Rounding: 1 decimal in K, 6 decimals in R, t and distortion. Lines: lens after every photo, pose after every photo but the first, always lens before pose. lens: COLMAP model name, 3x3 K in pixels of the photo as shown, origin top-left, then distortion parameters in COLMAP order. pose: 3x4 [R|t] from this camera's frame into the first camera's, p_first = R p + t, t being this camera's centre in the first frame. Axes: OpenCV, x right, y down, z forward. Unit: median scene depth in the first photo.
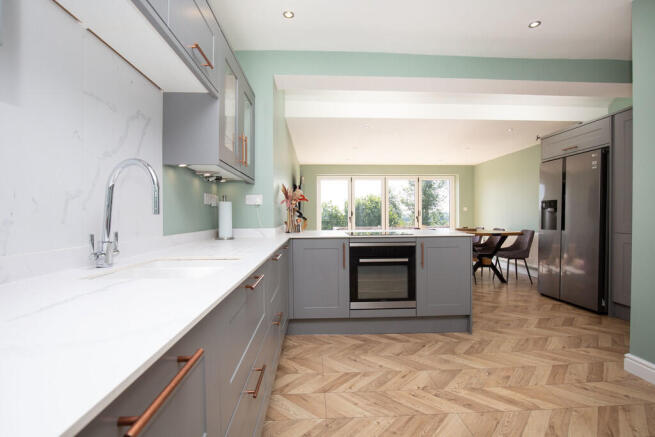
lens RADIAL K [[322.1, 0, 327.5], [0, 322.1, 218.5], [0, 0, 1]] dist [-0.001040, -0.000102]
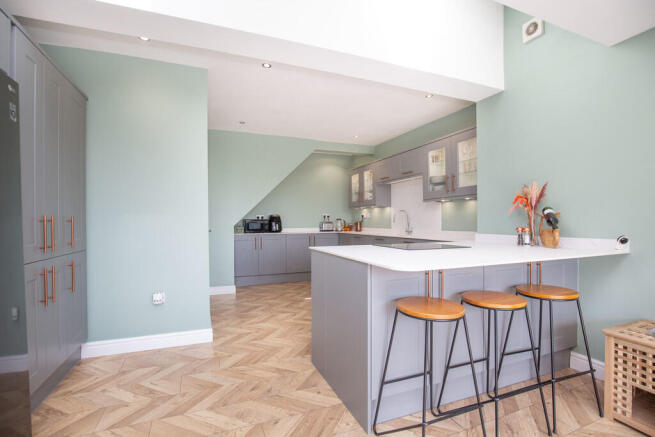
lens RADIAL K [[300.5, 0, 326.0], [0, 300.5, 221.7], [0, 0, 1]] dist [-0.021936, 0.000312]
pose [[-0.944570, 0.008422, -0.328203, 0.910979], [0.005222, 0.999930, 0.010631, -0.033887], [0.328270, 0.008328, -0.944547, 2.390132]]
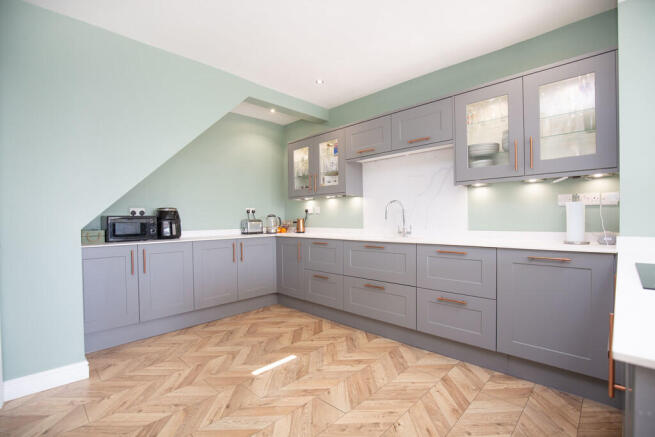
lens RADIAL K [[300.5, 0, 326.0], [0, 300.5, 221.7], [0, 0, 1]] dist [-0.021936, 0.000312]
pose [[-0.740405, 0.020409, -0.671851, 0.884764], [0.009303, 0.999754, 0.020117, -0.021924], [0.672096, 0.008644, -0.740413, 1.362190]]
